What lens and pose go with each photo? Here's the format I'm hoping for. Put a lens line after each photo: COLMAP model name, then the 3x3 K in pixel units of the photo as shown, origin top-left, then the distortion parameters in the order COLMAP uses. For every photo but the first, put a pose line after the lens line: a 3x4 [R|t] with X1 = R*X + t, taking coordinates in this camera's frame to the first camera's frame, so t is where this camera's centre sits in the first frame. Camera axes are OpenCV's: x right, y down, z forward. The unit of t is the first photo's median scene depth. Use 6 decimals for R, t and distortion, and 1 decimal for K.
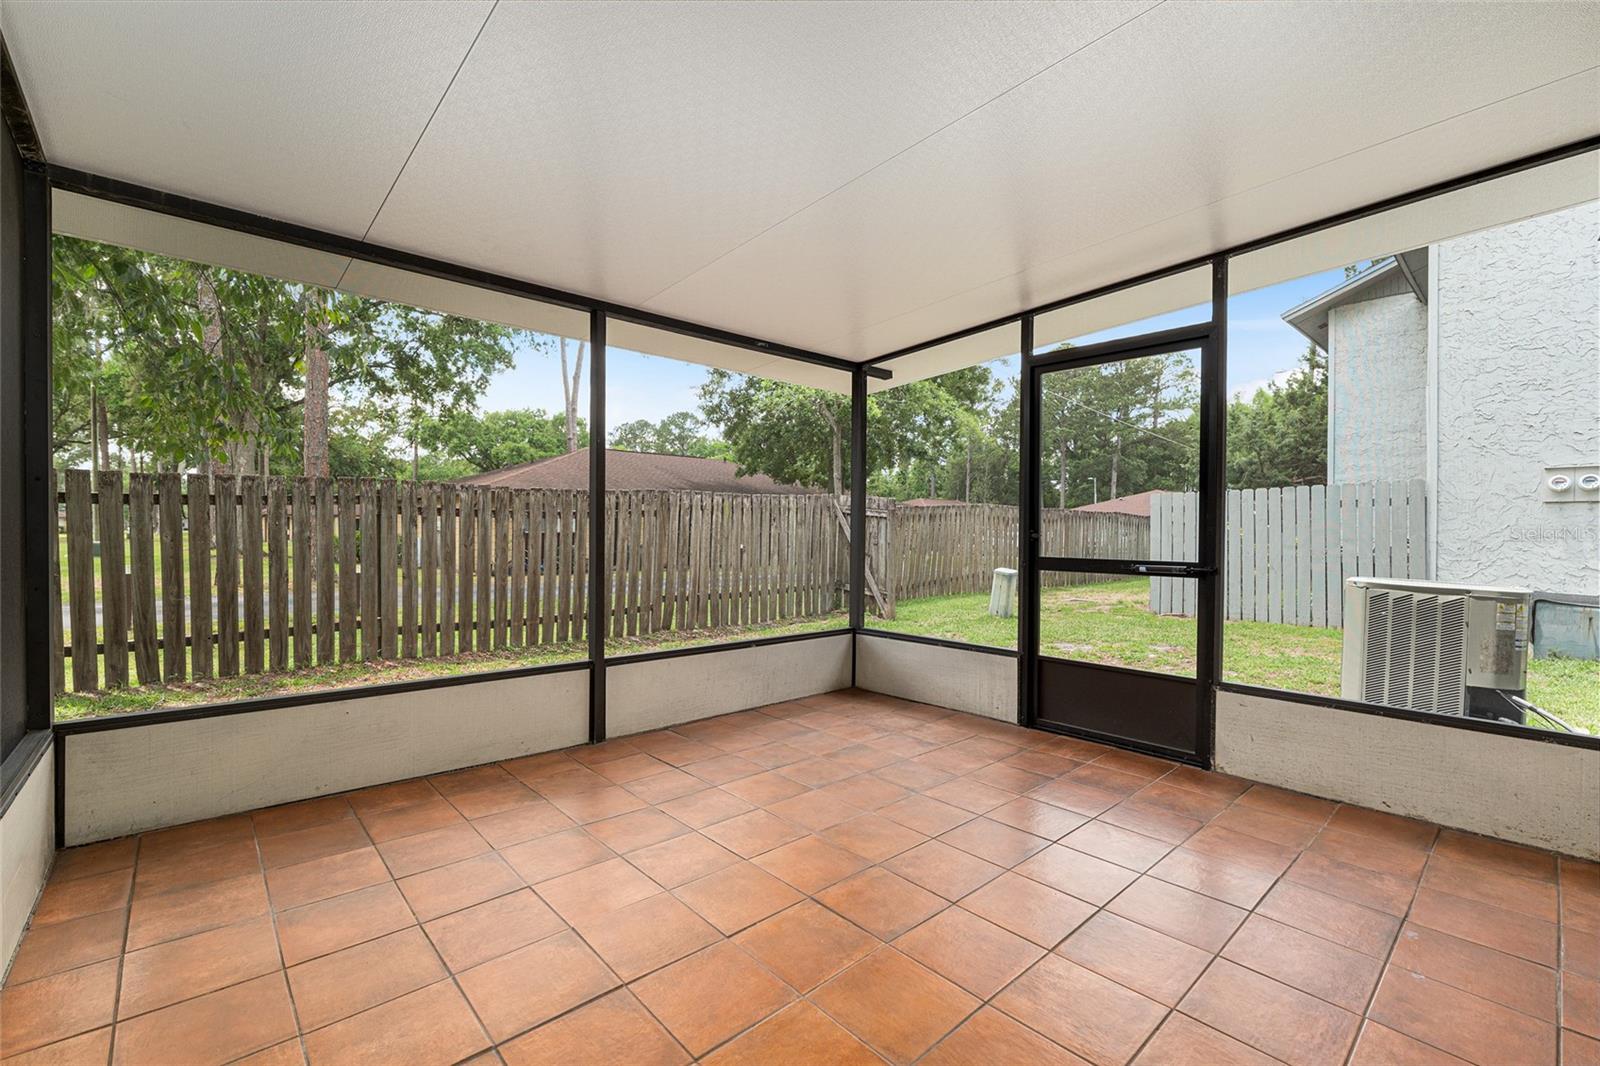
lens RADIAL K [[693.7, 0, 807.4], [0, 693.7, 533.8], [0, 0, 1]] dist [0.000451, -0.001424]
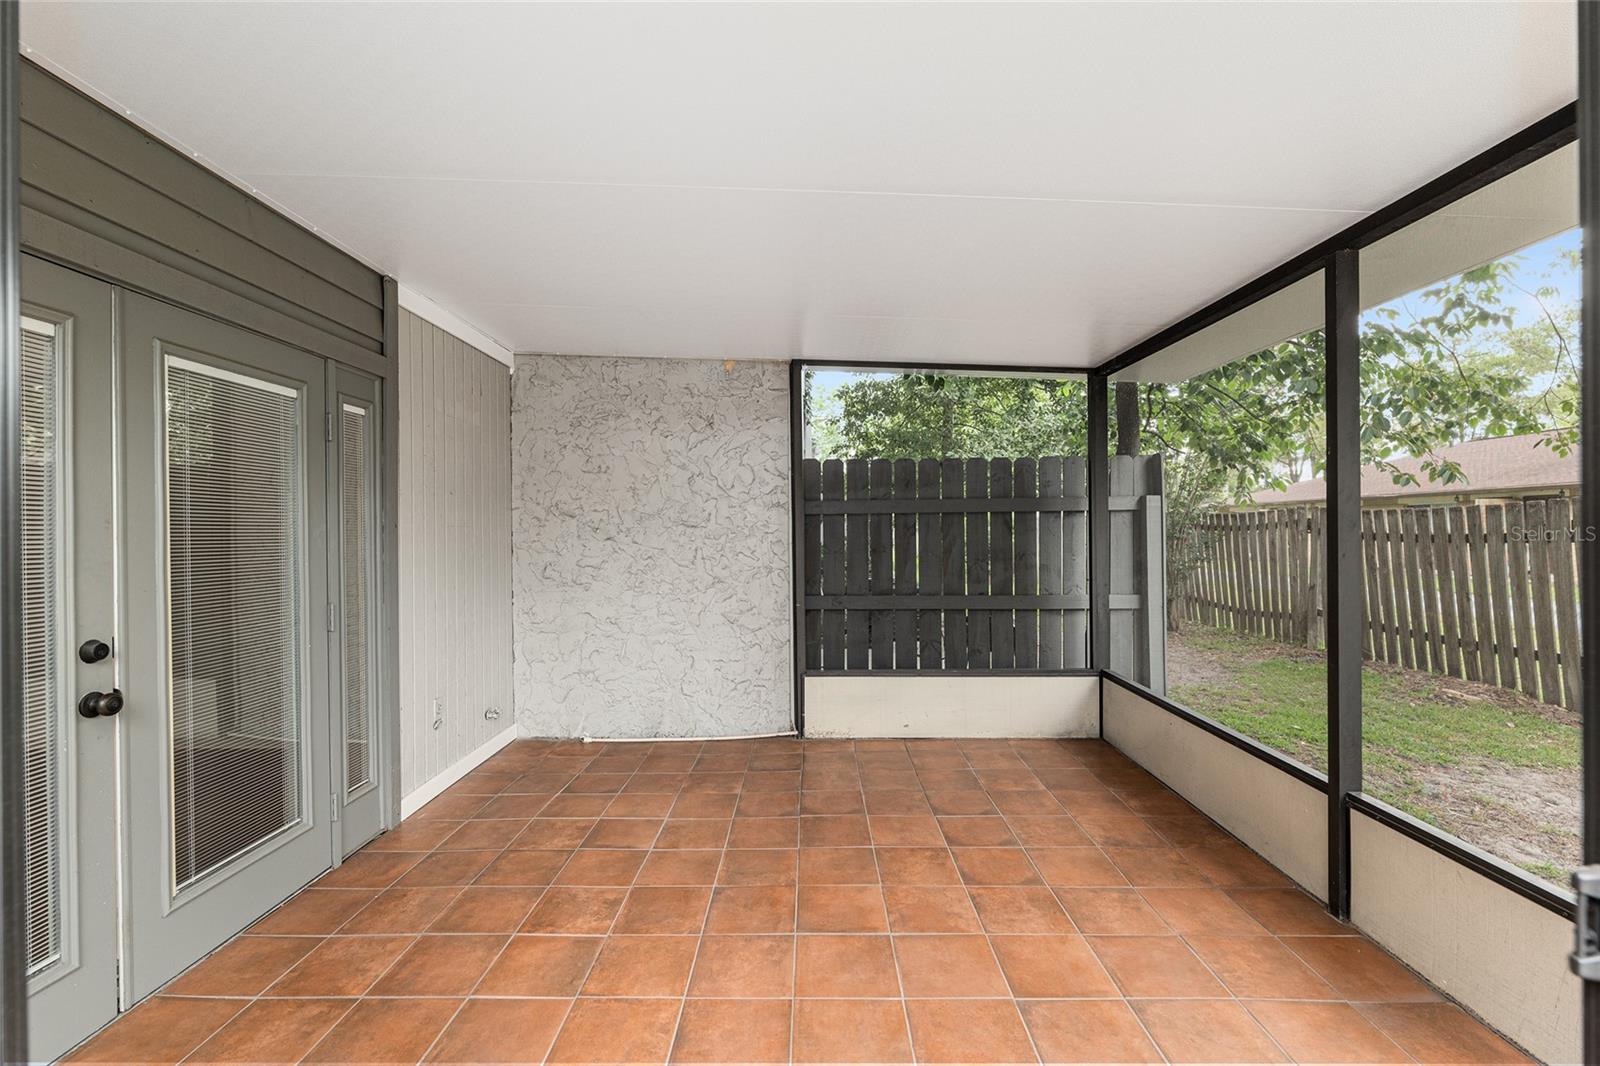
lens RADIAL K [[693.7, 0, 797.3], [0, 693.7, 538.6], [0, 0, 1]] dist [0.000451, -0.001424]
pose [[-0.689412, 0.004208, -0.724357, 0.579570], [-0.005913, 0.999917, 0.011437, -0.065109], [0.724345, 0.012168, -0.689330, 1.201157]]
